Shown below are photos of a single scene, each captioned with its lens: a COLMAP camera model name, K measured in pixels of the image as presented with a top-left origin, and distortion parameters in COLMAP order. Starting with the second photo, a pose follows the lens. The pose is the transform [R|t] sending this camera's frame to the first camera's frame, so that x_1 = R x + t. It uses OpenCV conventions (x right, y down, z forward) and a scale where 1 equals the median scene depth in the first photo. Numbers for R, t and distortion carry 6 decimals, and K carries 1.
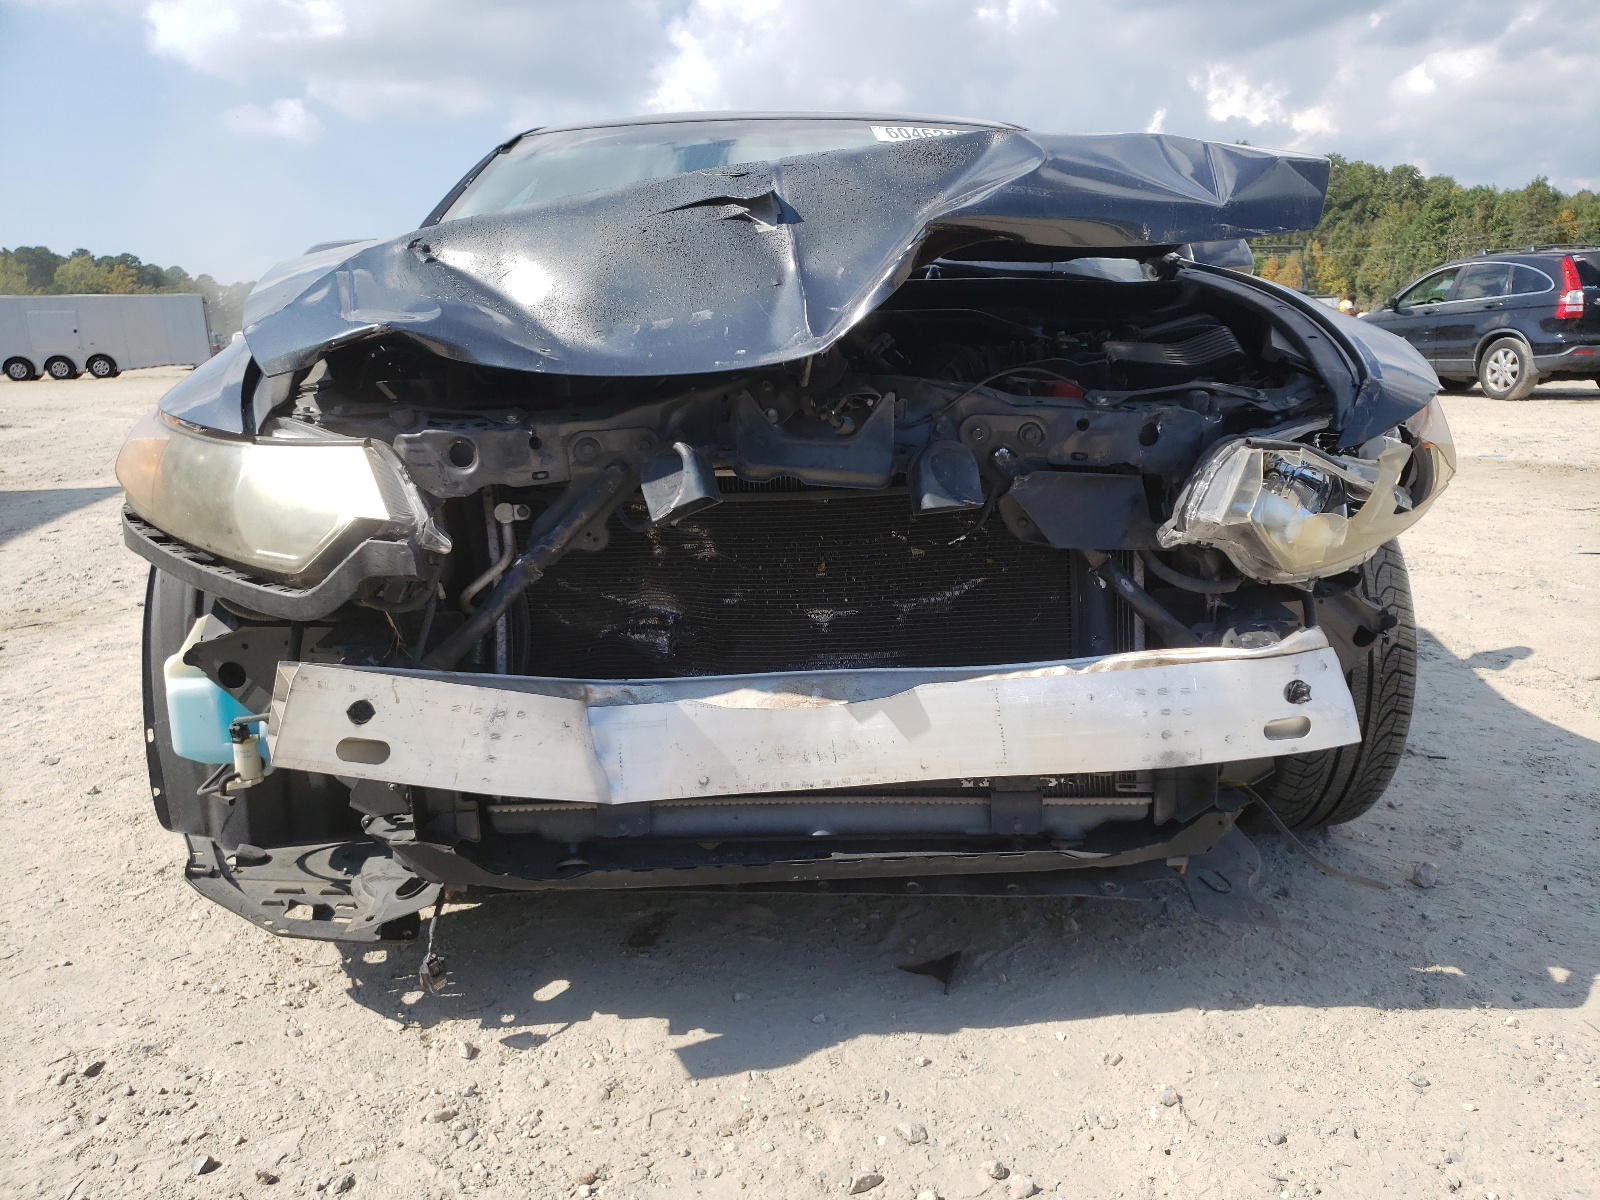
lens RADIAL K [[1244.3, 0, 806.2], [0, 1244.3, 609.1], [0, 0, 1]] dist [0.004014, 0.011195]
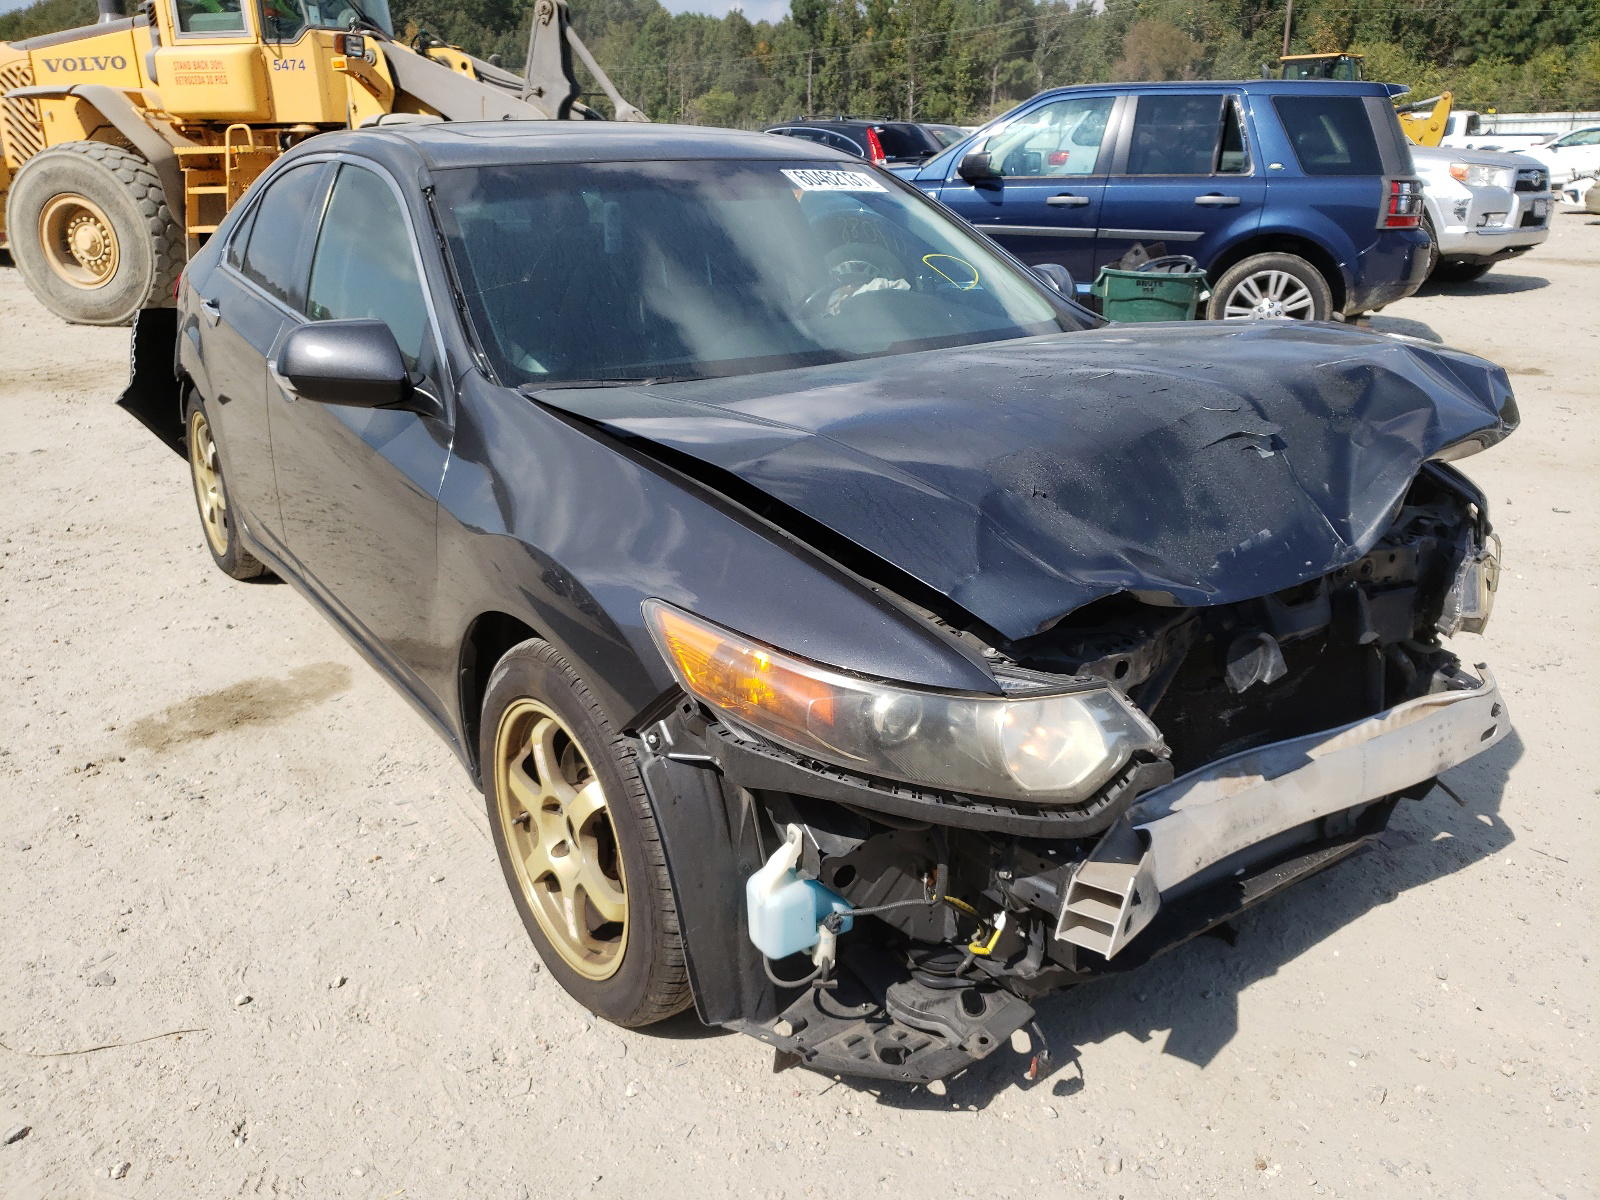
lens RADIAL K [[1244.3, 0, 804.6], [0, 1244.3, 607.6], [0, 0, 1]] dist [0.004014, 0.011195]
pose [[0.844757, -0.169377, 0.507639, -0.988513], [0.099433, 0.981751, 0.162102, -0.353960], [-0.525831, -0.086460, 0.846183, 0.111739]]
